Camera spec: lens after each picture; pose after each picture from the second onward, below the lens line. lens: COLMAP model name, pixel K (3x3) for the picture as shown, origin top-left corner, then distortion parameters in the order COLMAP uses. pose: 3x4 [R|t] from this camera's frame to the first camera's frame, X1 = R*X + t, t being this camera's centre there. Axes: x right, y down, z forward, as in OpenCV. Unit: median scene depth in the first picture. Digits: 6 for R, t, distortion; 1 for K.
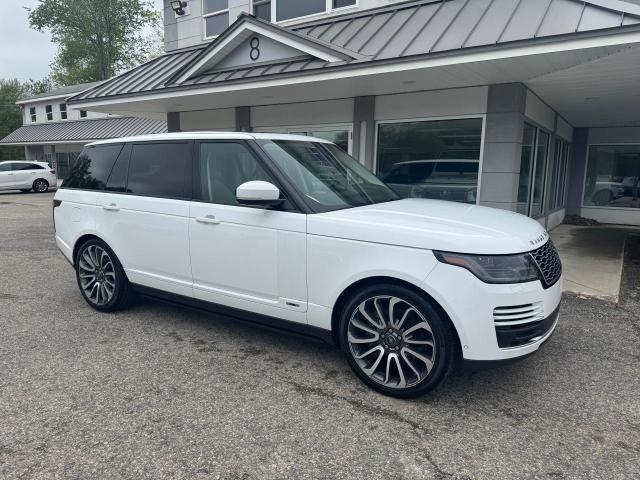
lens RADIAL K [[457.8, 0, 320.0], [0, 457.8, 240.0], [0, 0, 1]] dist [0.005889, -0.018983]
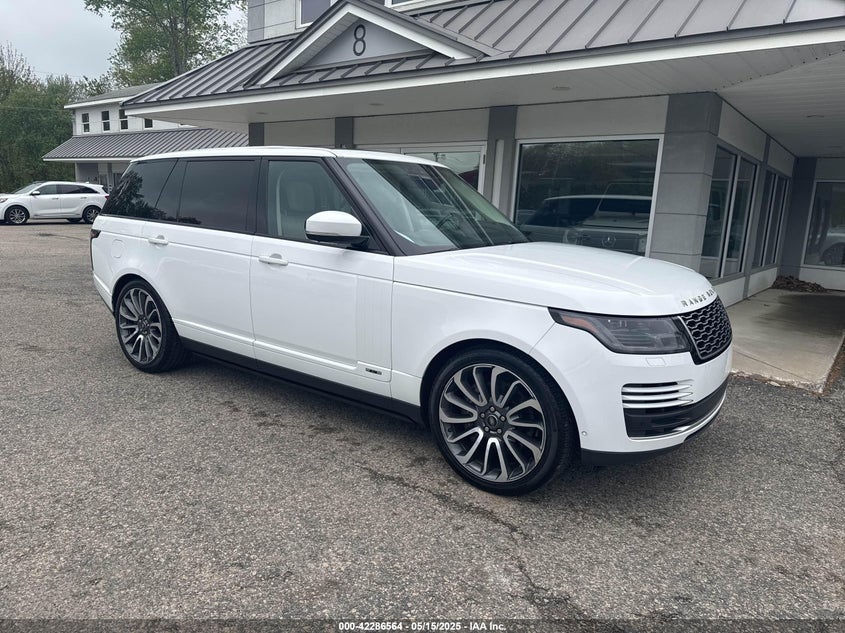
lens RADIAL K [[599.7, 0, 415.9], [0, 599.7, 322.8], [0, 0, 1]] dist [0.016489, -0.032782]
pose [[0.997599, 0.041207, -0.055655, 0.058393], [-0.038873, 0.998344, 0.042393, 0.010410], [0.057310, -0.040128, 0.997550, -0.016466]]
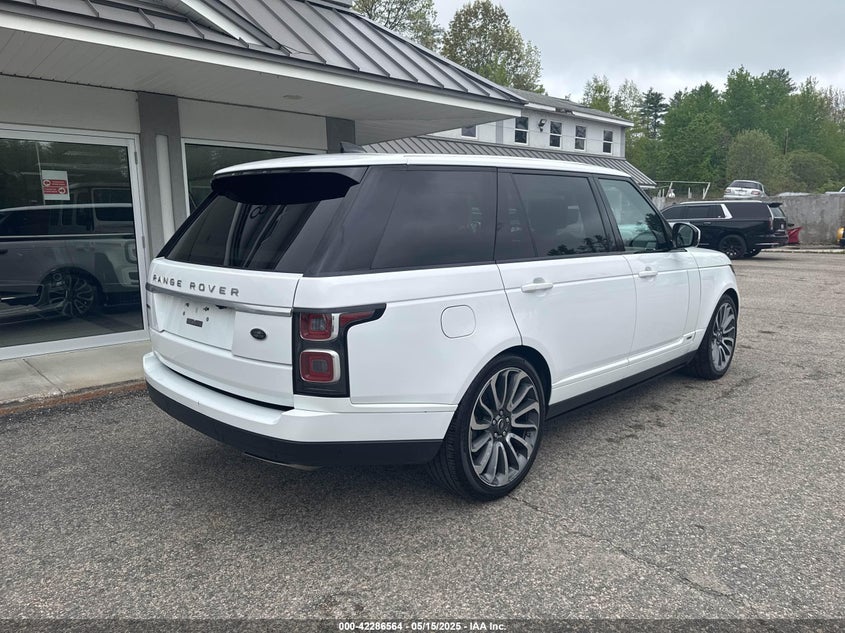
lens RADIAL K [[604.4, 0, 422.5], [0, 604.4, 316.5], [0, 0, 1]] dist [0.005889, -0.018983]
pose [[0.206229, -0.169249, 0.963755, -1.362584], [0.159078, 0.977624, 0.137645, -0.180027], [-0.965486, 0.124926, 0.228538, 1.110861]]
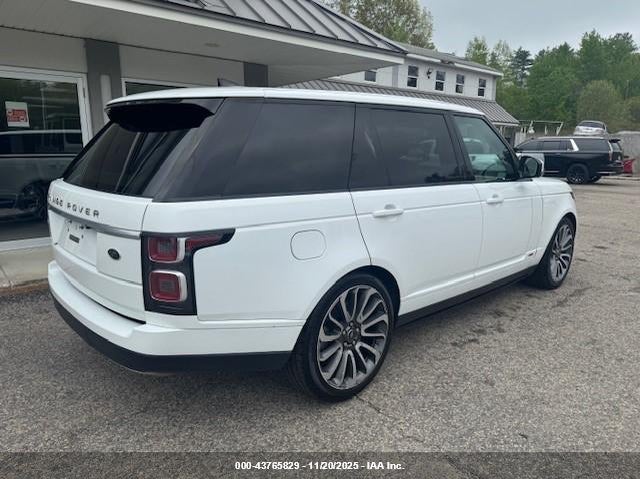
lens RADIAL K [[457.8, 0, 320.0], [0, 457.8, 239.5], [0, 0, 1]] dist [0.005889, -0.018983]
pose [[0.246672, -0.203067, 0.947585, -1.221748], [0.138563, 0.975144, 0.172902, -0.176054], [-0.959142, 0.088650, 0.268678, 1.058404]]
